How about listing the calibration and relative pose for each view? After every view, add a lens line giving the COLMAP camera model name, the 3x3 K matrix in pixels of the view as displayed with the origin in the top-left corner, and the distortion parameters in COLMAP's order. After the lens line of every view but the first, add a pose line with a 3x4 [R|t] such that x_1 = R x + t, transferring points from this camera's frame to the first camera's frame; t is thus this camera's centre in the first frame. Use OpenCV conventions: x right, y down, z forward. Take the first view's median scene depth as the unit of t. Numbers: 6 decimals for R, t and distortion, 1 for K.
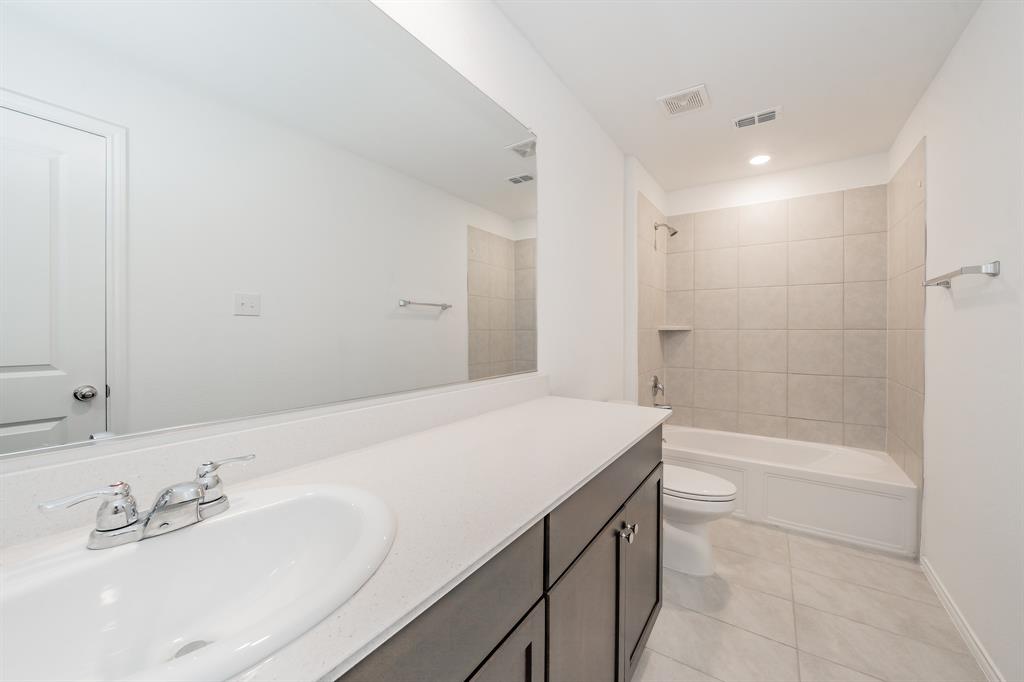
lens RADIAL K [[390.1, 0, 537.3], [0, 390.1, 326.9], [0, 0, 1]] dist [-0.000155, -0.000237]
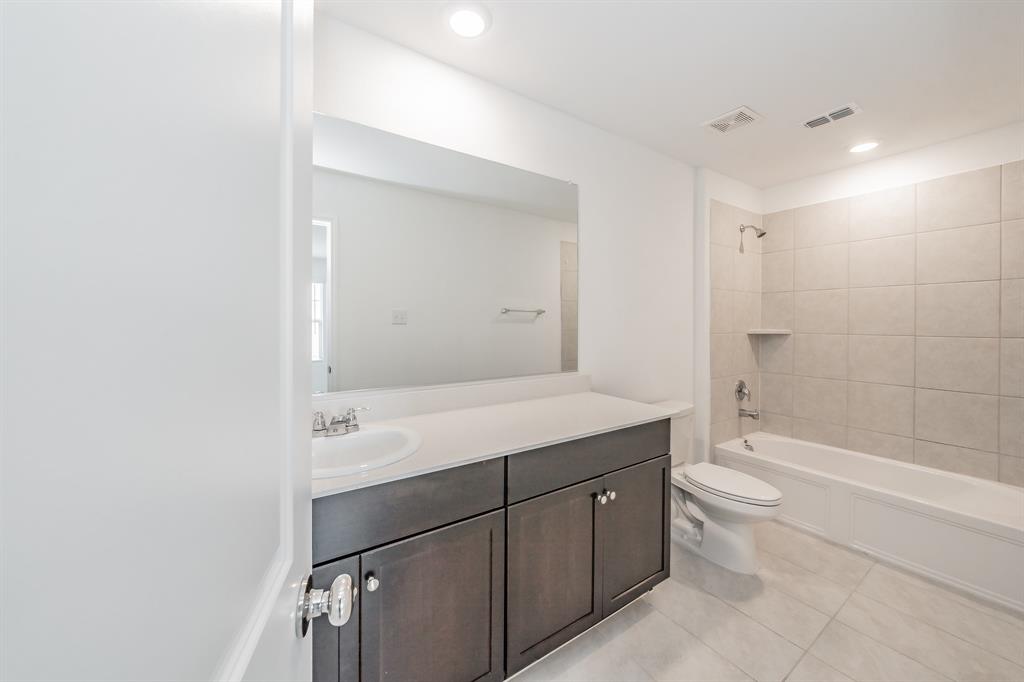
lens RADIAL K [[381.3, 0, 513.2], [0, 381.3, 318.6], [0, 0, 1]] dist [0.000291, 0.000229]
pose [[0.916367, -0.001872, -0.400334, 0.176994], [0.000843, 0.999996, -0.002746, -0.031399], [0.400338, 0.002178, 0.916365, -0.125504]]
